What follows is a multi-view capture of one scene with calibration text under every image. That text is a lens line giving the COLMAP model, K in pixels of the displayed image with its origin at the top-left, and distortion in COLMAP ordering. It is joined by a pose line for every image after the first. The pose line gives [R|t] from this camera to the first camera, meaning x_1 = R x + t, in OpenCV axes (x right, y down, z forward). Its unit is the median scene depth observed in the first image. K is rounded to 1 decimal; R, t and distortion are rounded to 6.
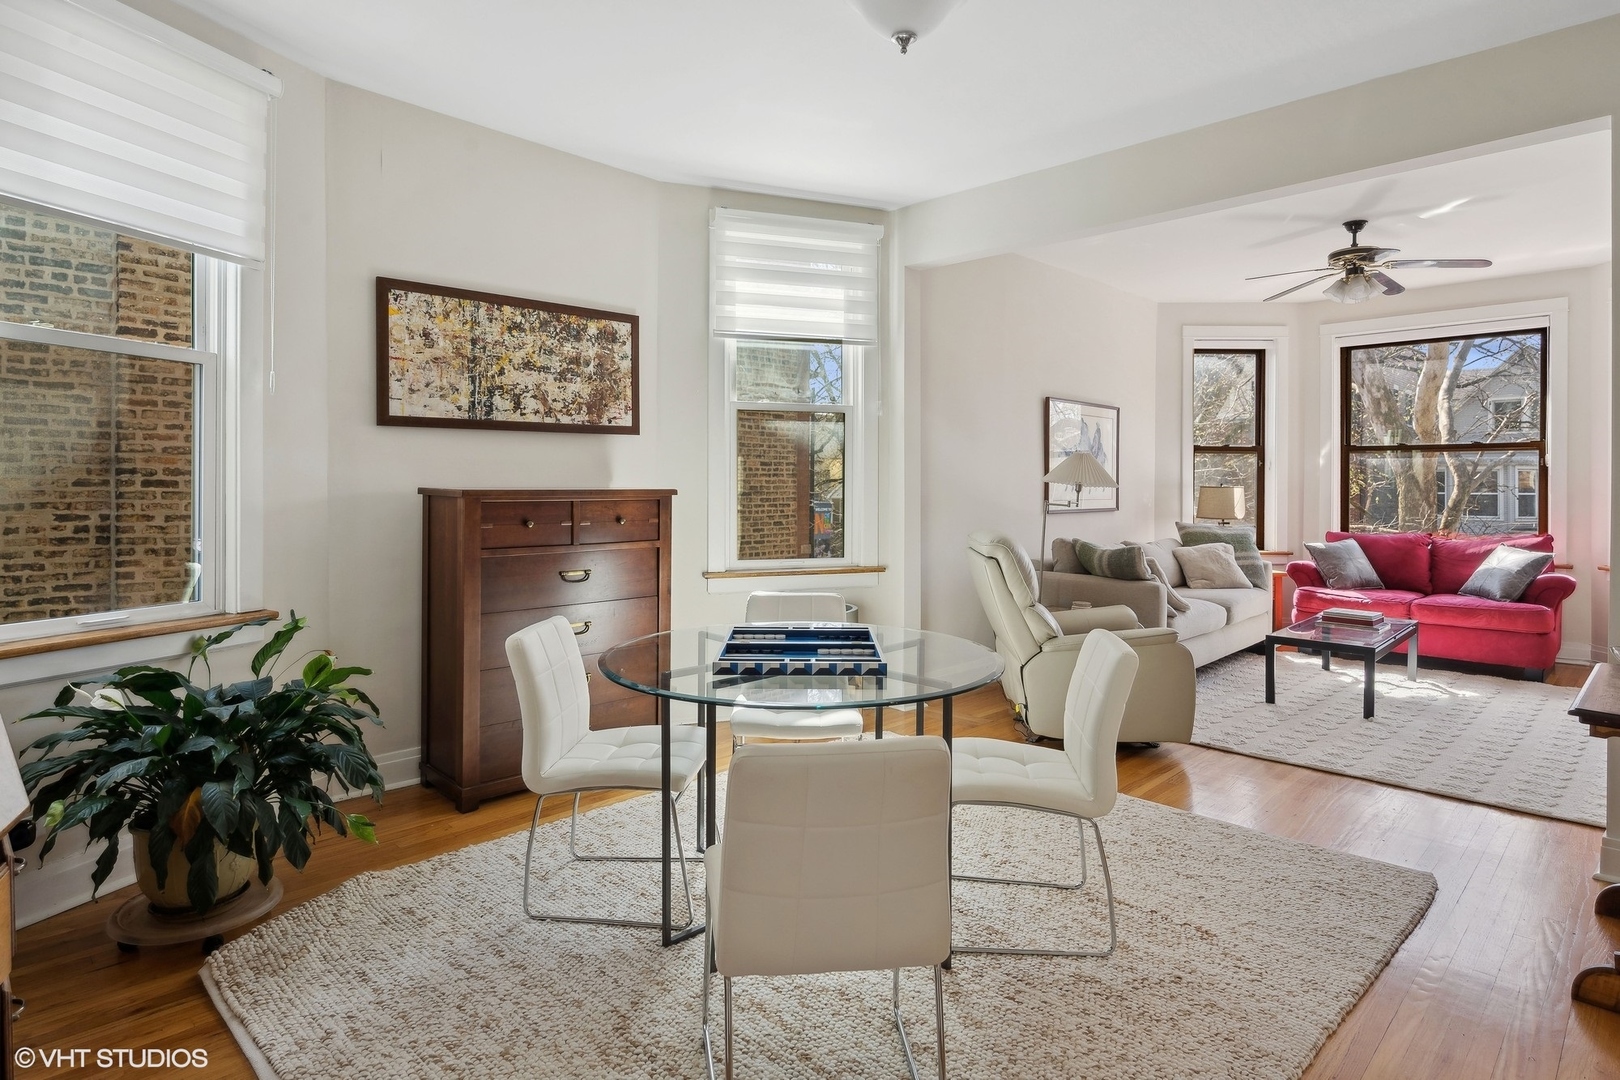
lens RADIAL K [[888.5, 0, 813.0], [0, 888.5, 489.0], [0, 0, 1]] dist [-0.000213, 0.000264]
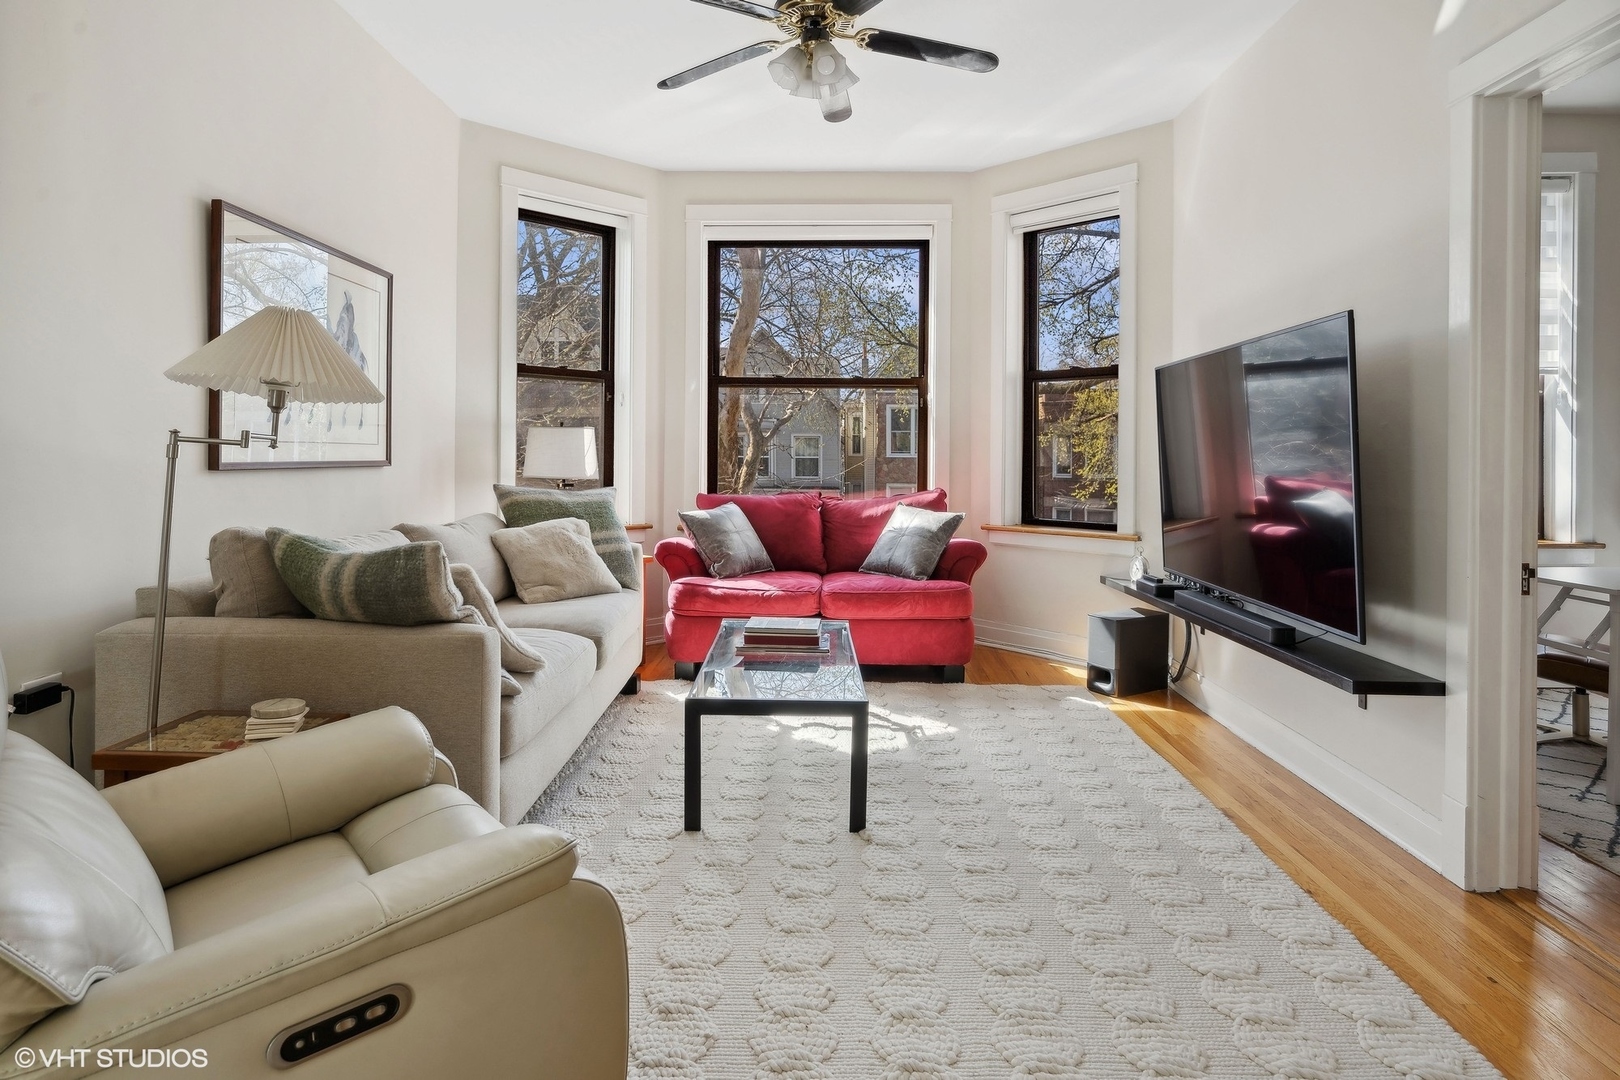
lens RADIAL K [[888.5, 0, 798.9], [0, 888.5, 457.0], [0, 0, 1]] dist [-0.000213, 0.000264]
pose [[0.729990, -0.000159, 0.683458, 0.170152], [0.000080, 1.000000, 0.000147, 0.020531], [-0.683458, -0.000052, 0.729990, 0.475671]]
